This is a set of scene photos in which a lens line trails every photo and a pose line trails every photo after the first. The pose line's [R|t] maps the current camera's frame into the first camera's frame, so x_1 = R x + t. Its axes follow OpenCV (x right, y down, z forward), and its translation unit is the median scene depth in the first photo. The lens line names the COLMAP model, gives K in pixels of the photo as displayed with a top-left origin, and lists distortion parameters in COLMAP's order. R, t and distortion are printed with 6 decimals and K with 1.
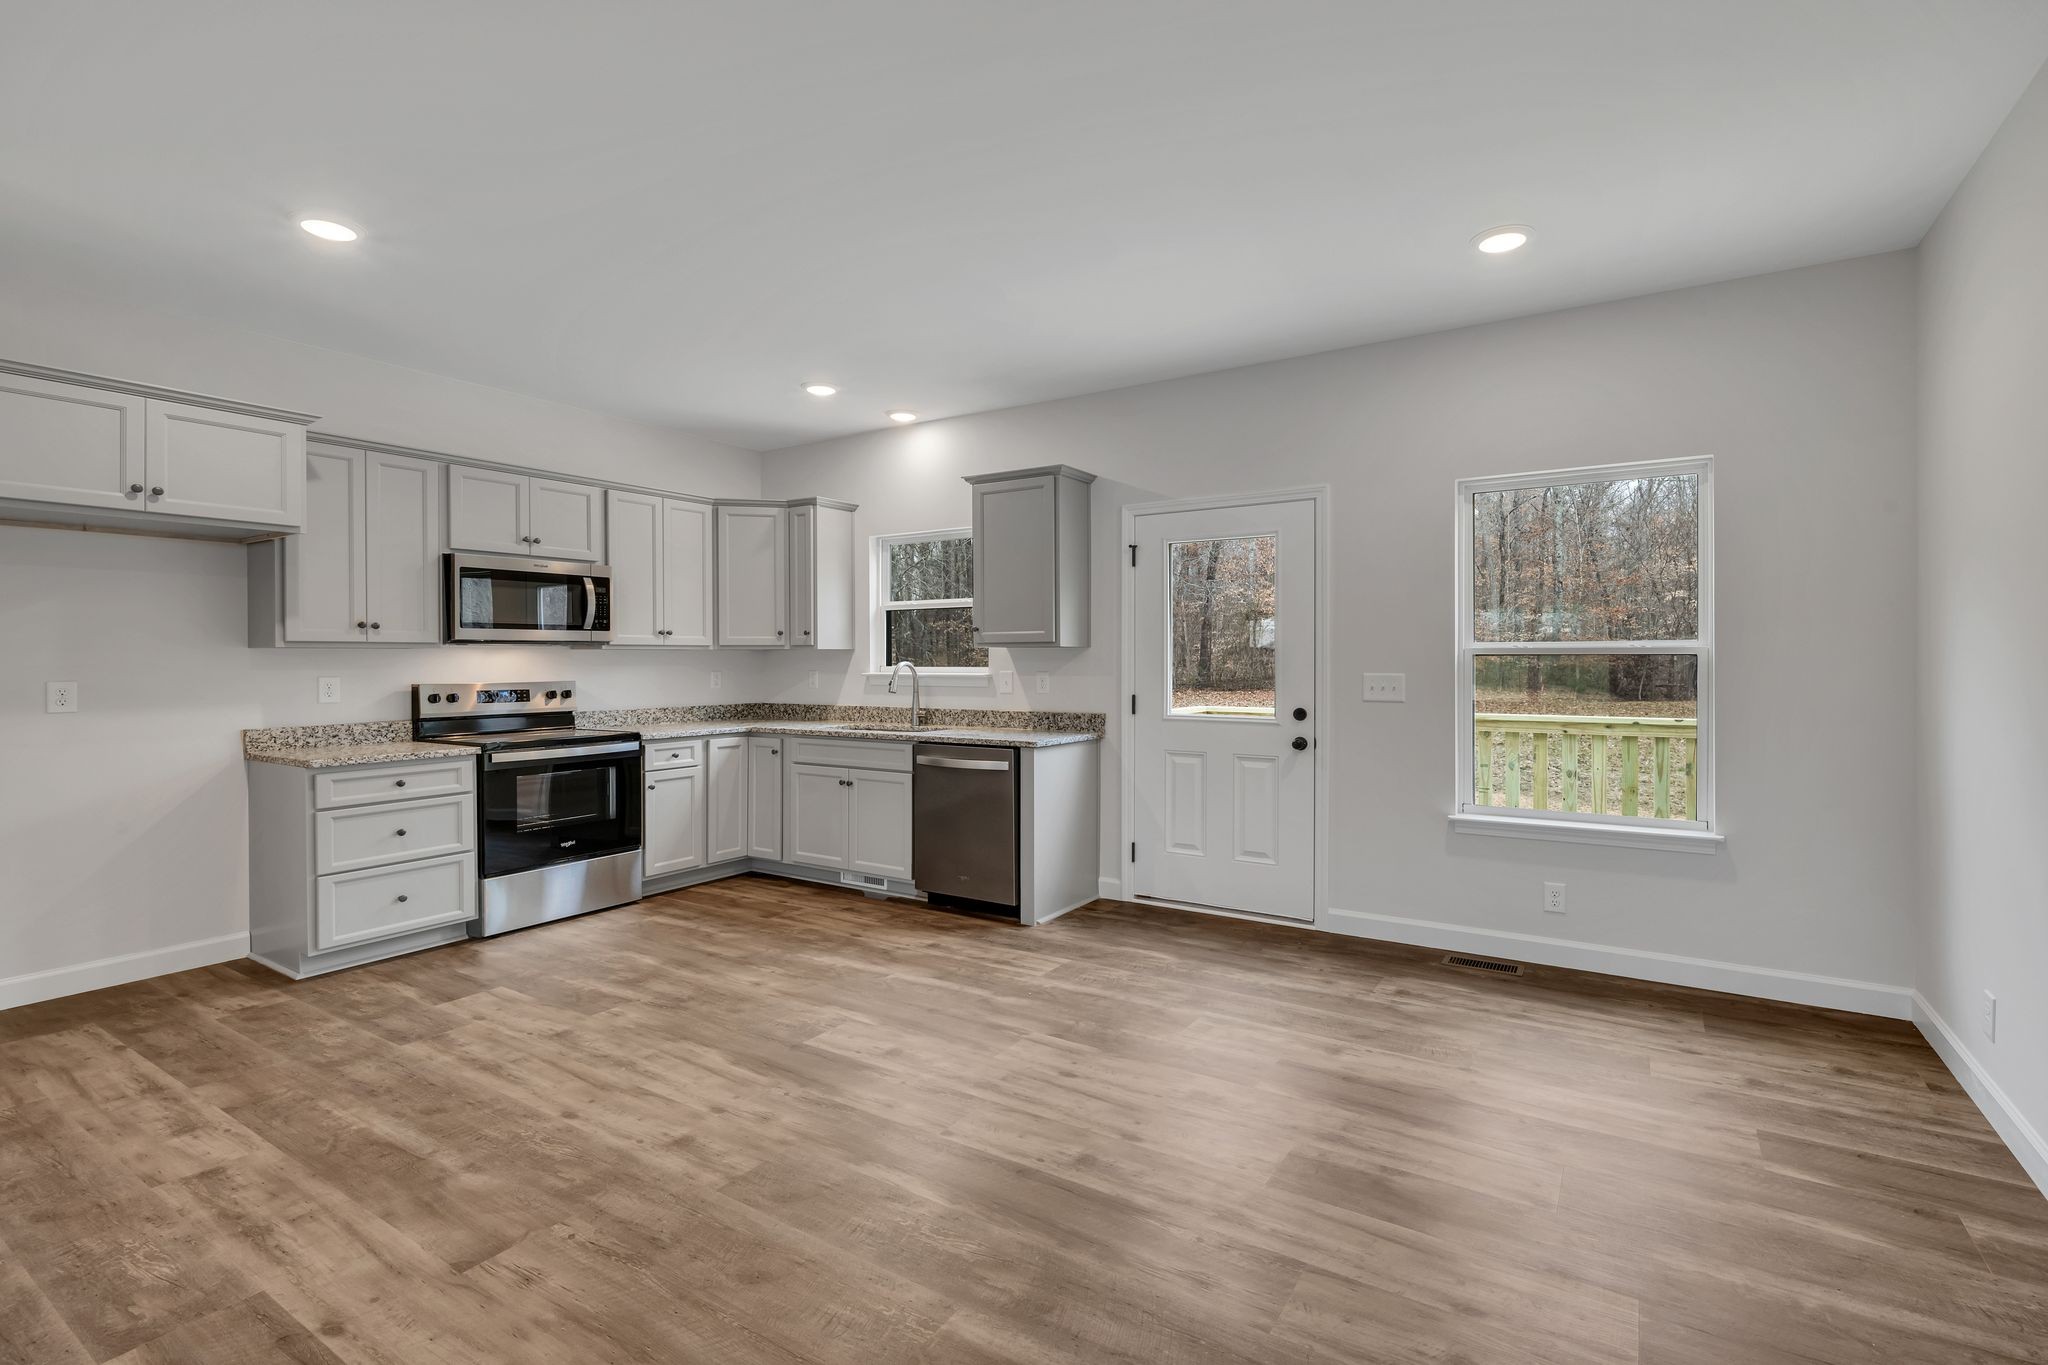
lens RADIAL K [[943.3, 0, 1024.0], [0, 943.3, 682.5], [0, 0, 1]] dist [0.001929, 0.000075]
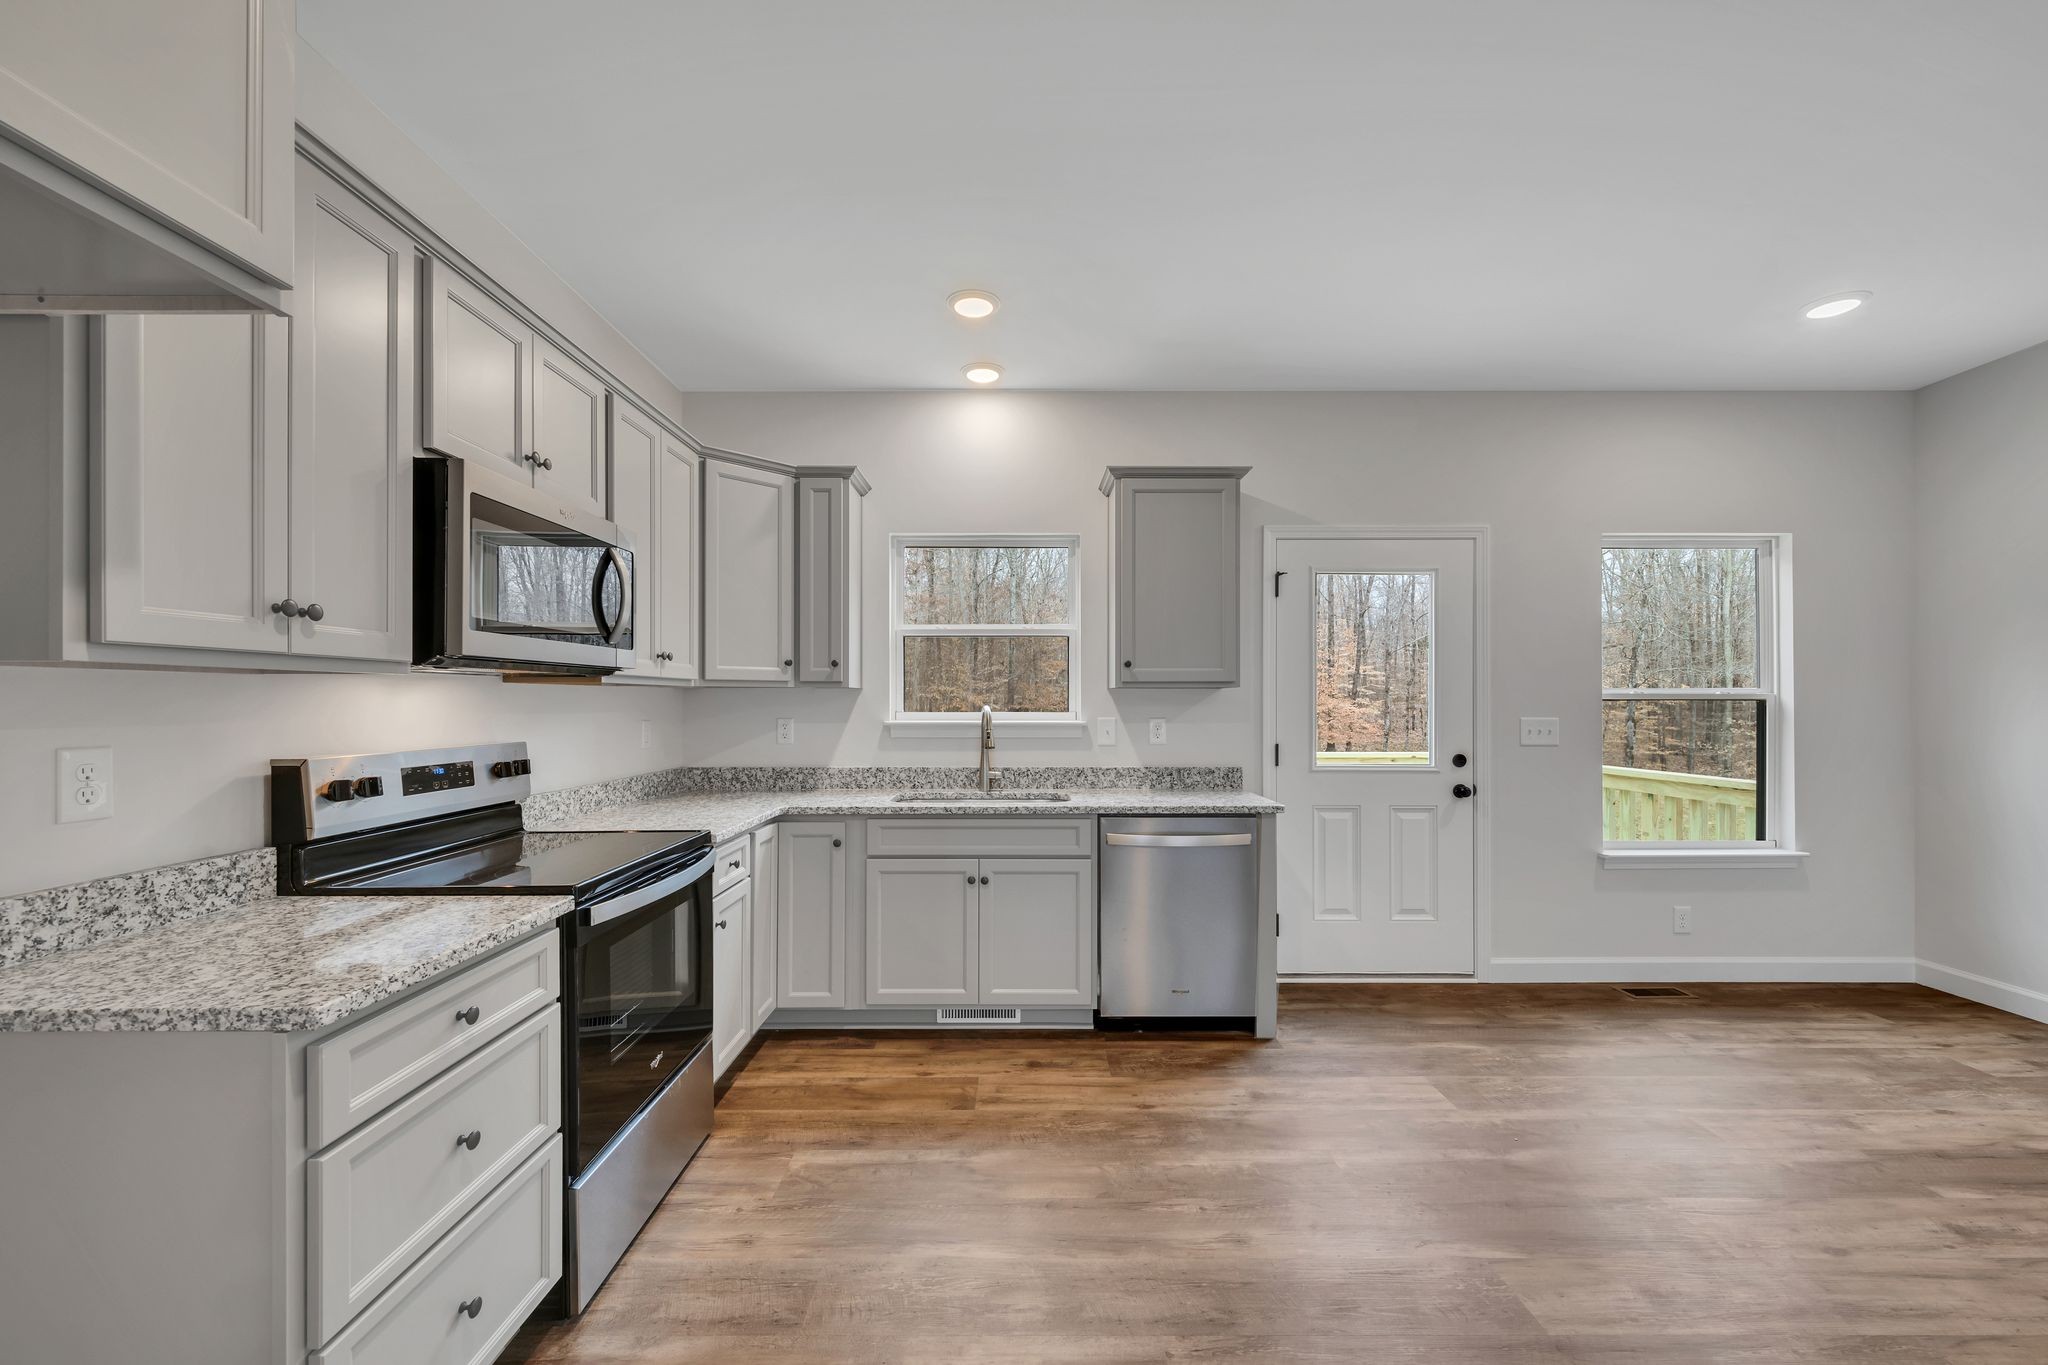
lens RADIAL K [[880.3, 0, 1019.2], [0, 880.3, 708.1], [0, 0, 1]] dist [0.000831, 0.000455]
pose [[0.841488, -0.001214, 0.540275, -0.572307], [0.011700, 0.999804, -0.015977, -0.010674], [-0.540150, 0.019766, 0.841337, 0.485125]]
